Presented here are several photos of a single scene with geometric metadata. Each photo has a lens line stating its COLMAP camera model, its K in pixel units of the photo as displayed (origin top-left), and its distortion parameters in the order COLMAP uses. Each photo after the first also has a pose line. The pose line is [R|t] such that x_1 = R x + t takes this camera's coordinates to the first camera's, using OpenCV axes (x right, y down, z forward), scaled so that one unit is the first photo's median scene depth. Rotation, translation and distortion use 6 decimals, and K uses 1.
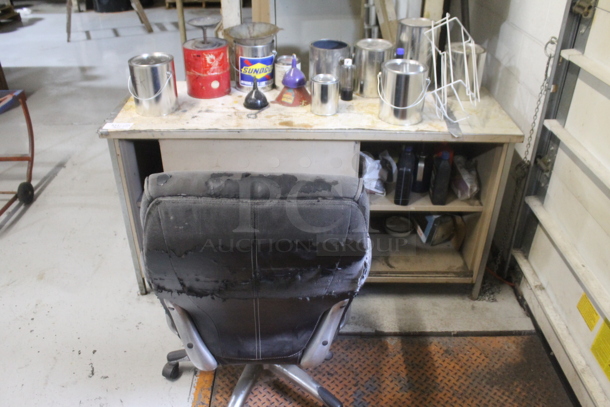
lens RADIAL K [[519.8, 0, 305.0], [0, 519.8, 203.5], [0, 0, 1]] dist [-0.160404, 0.144812]
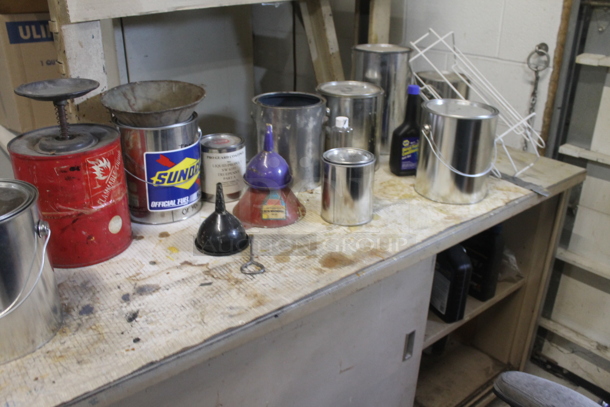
lens RADIAL K [[519.8, 0, 305.0], [0, 519.8, 203.5], [0, 0, 1]] dist [-0.160404, 0.144812]
pose [[0.783008, -0.257046, 0.566415, -0.298650], [0.331977, 0.942775, -0.031080, -0.187917], [-0.526013, 0.212372, 0.823534, 0.574103]]
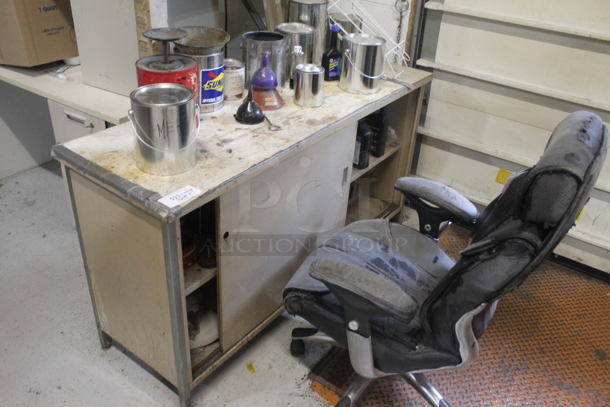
lens RADIAL K [[519.8, 0, 305.0], [0, 519.8, 203.5], [0, 0, 1]] dist [-0.160404, 0.144812]
pose [[0.586956, -0.404830, 0.701138, -0.705273], [0.390295, 0.900224, 0.193045, -0.197120], [-0.709332, 0.160342, 0.686395, 0.381167]]
